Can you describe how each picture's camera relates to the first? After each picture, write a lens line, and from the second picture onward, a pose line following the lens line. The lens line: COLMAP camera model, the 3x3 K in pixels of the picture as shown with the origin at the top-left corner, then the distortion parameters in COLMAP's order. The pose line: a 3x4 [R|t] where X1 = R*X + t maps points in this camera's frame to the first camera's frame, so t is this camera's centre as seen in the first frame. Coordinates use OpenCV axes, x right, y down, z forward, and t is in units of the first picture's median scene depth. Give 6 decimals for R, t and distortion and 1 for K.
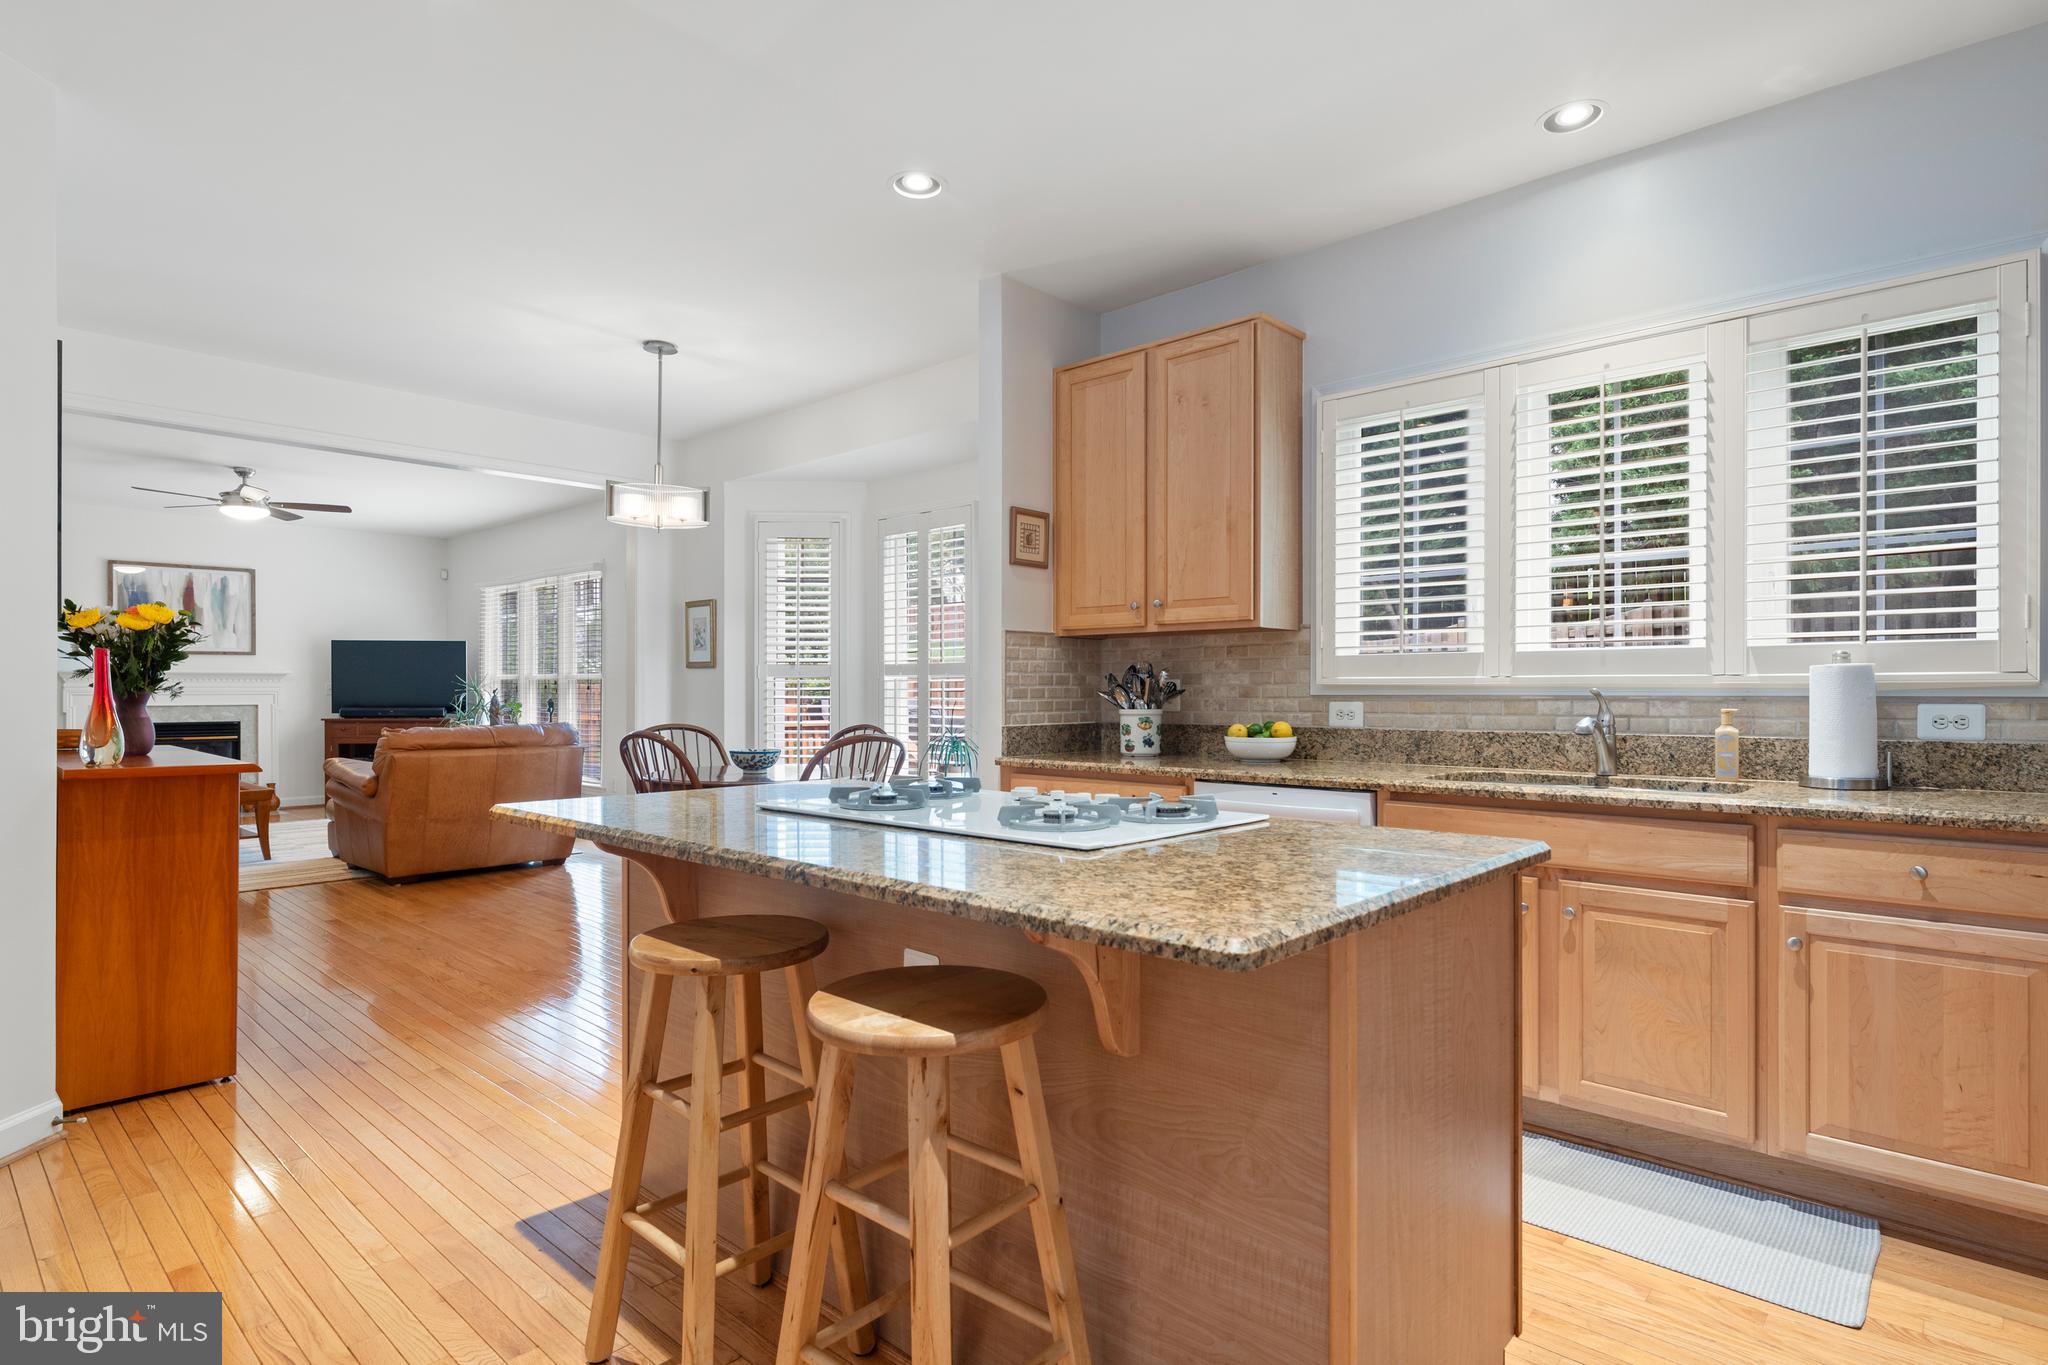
lens RADIAL K [[1084.0, 0, 1039.4], [0, 1084.0, 691.4], [0, 0, 1]] dist [-0.002668, 0.000801]
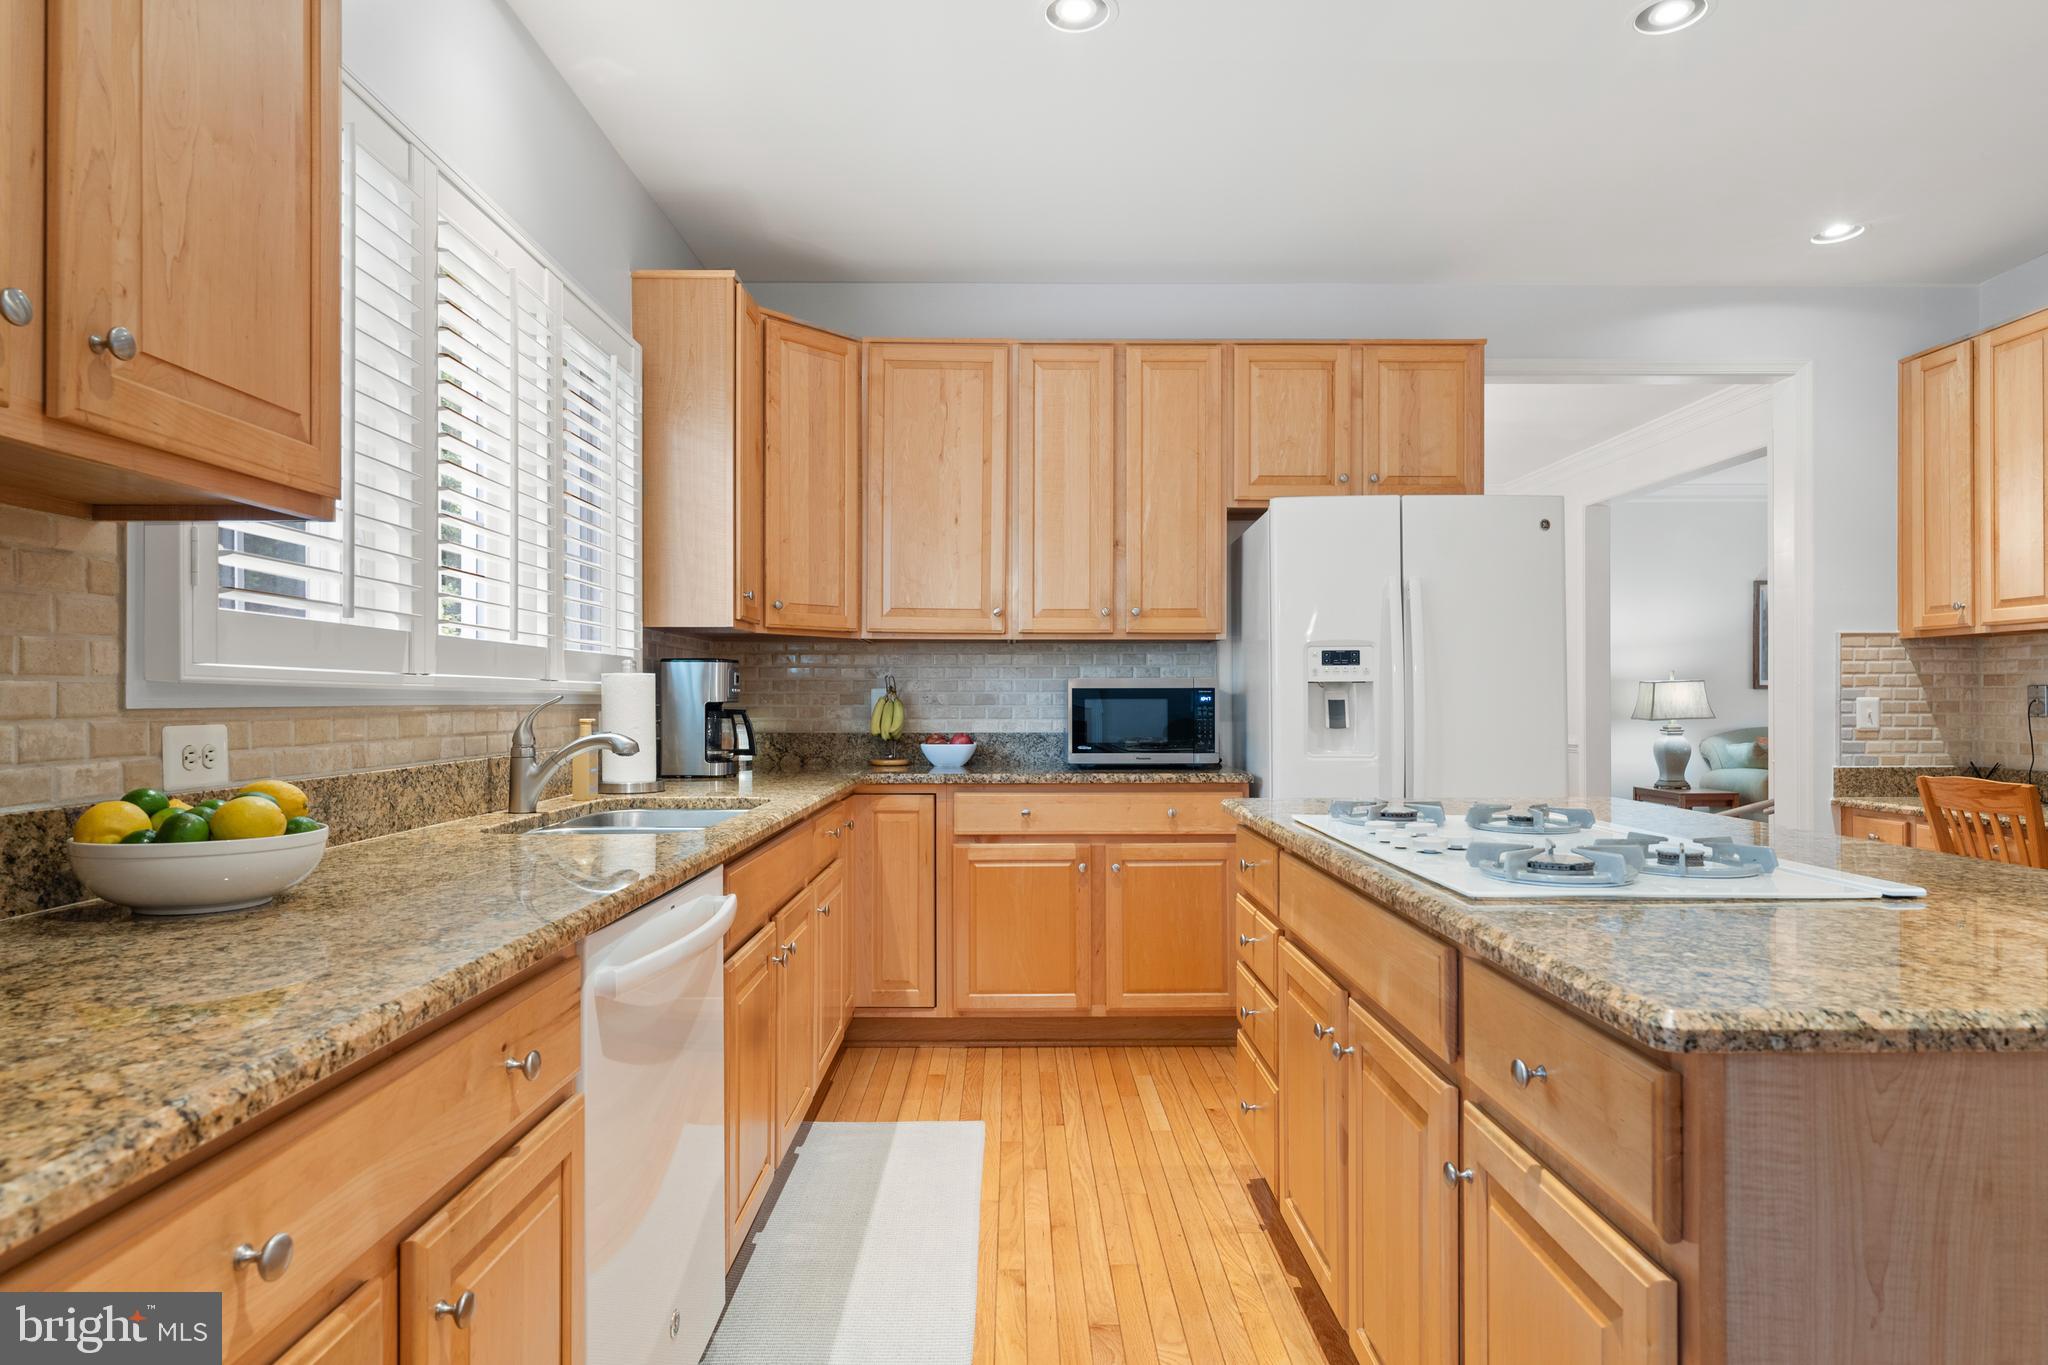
lens RADIAL K [[1144.8, 0, 1044.5], [0, 1144.8, 692.5], [0, 0, 1]] dist [0.000064, -0.002523]
pose [[-0.697079, 0.006314, 0.716967, -0.258991], [0.002442, 0.999976, -0.006432, 0.001240], [-0.716990, -0.002733, -0.697078, 1.164814]]
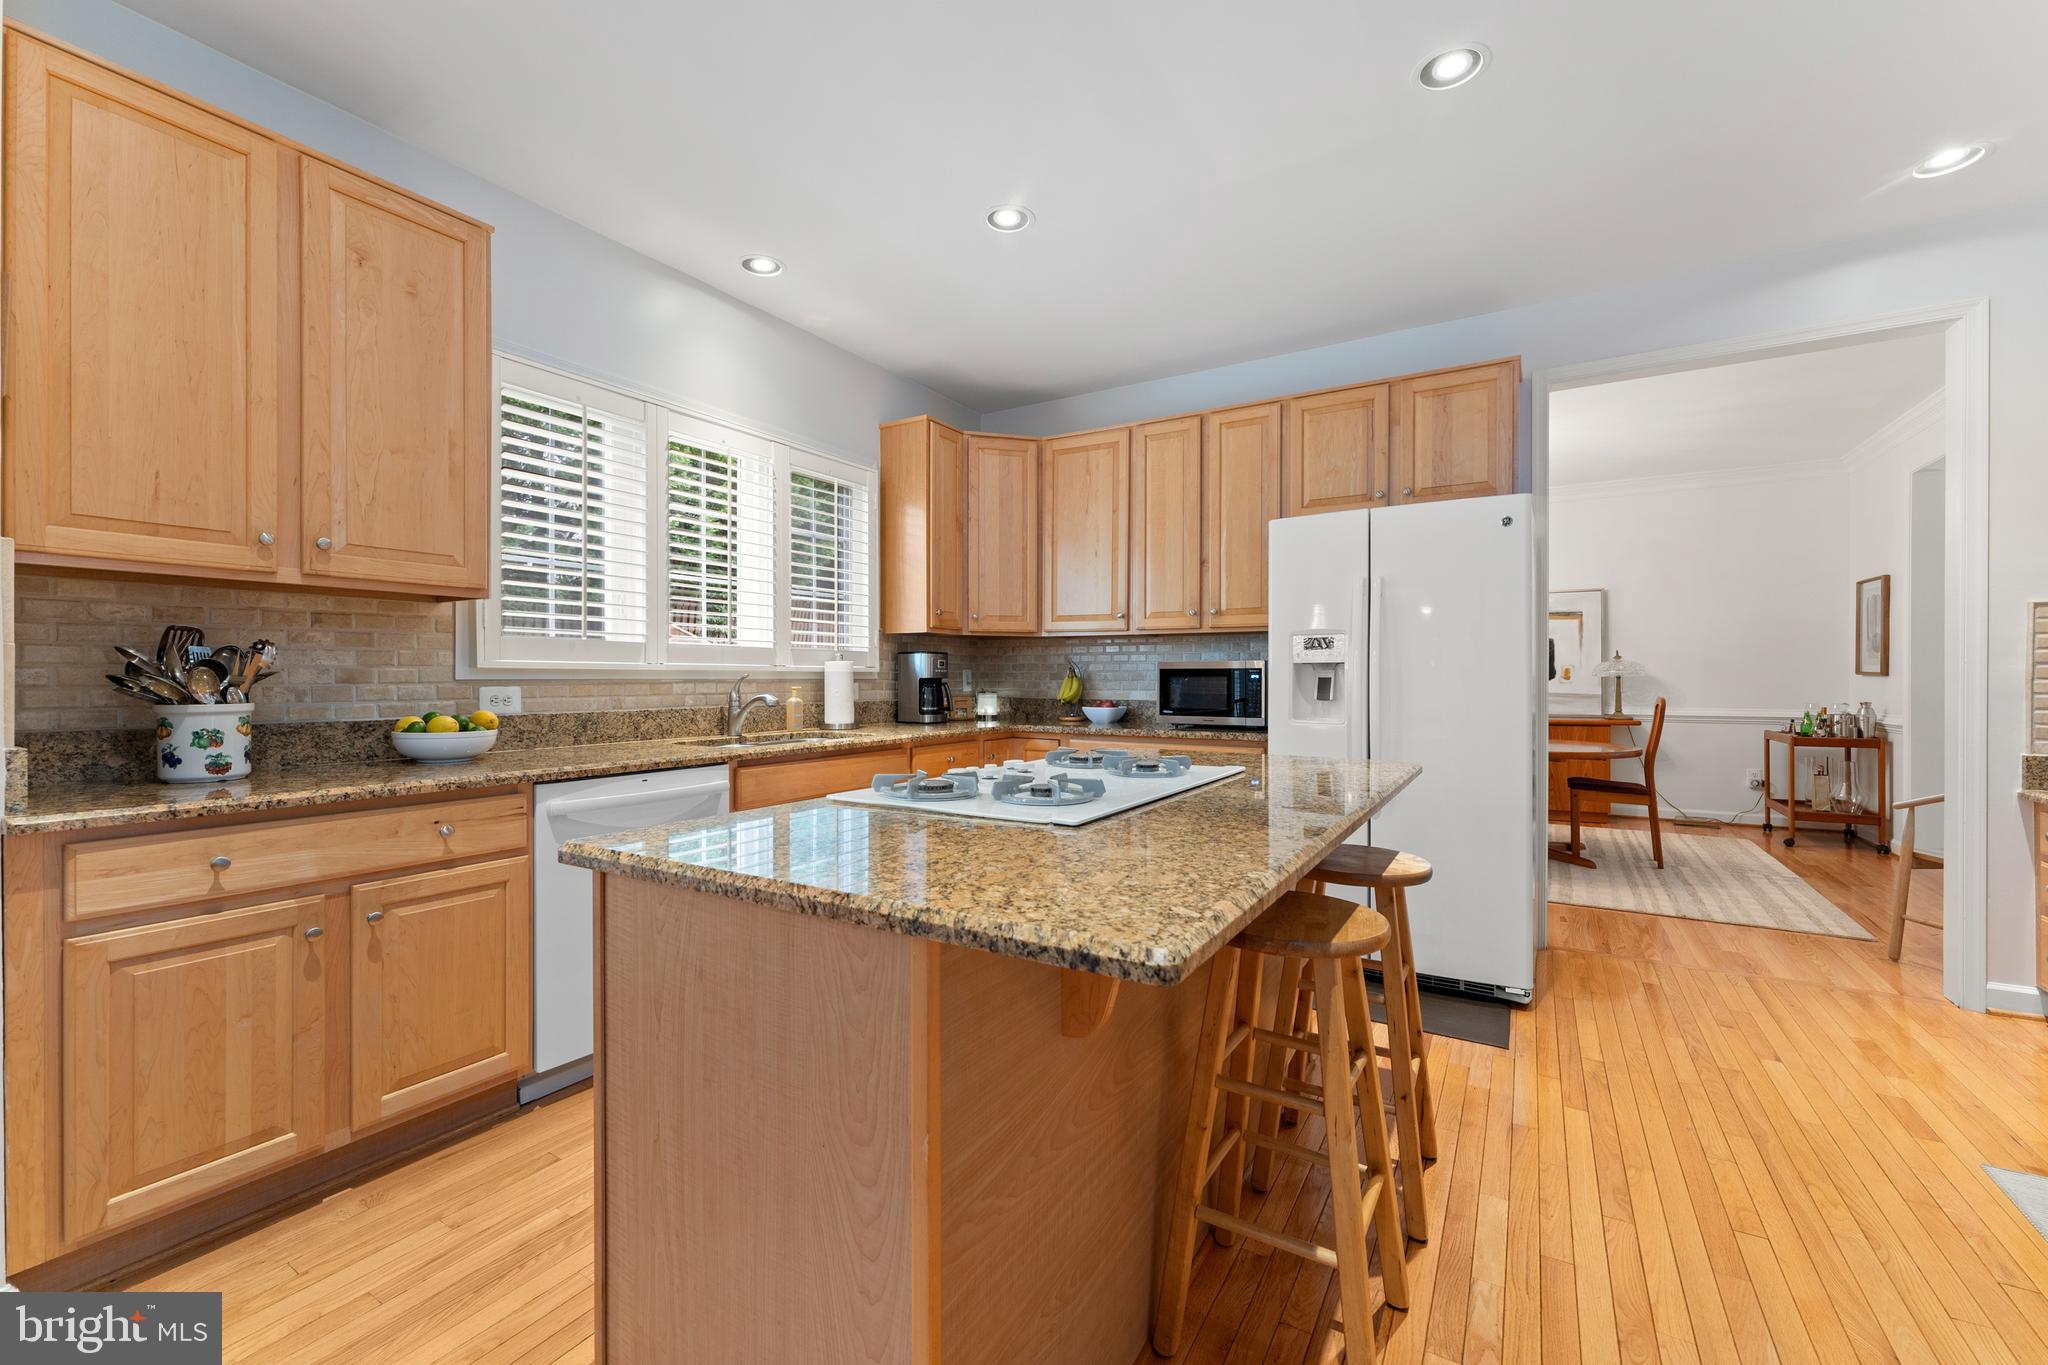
lens RADIAL K [[836.3, 0, 1033.4], [0, 836.3, 679.7], [0, 0, 1]] dist [0.002018, 0.000073]
pose [[-0.212014, -0.002356, 0.977264, -0.558833], [0.000114, 0.999997, 0.002436, 0.002023], [-0.977267, 0.000628, -0.212013, 0.769131]]
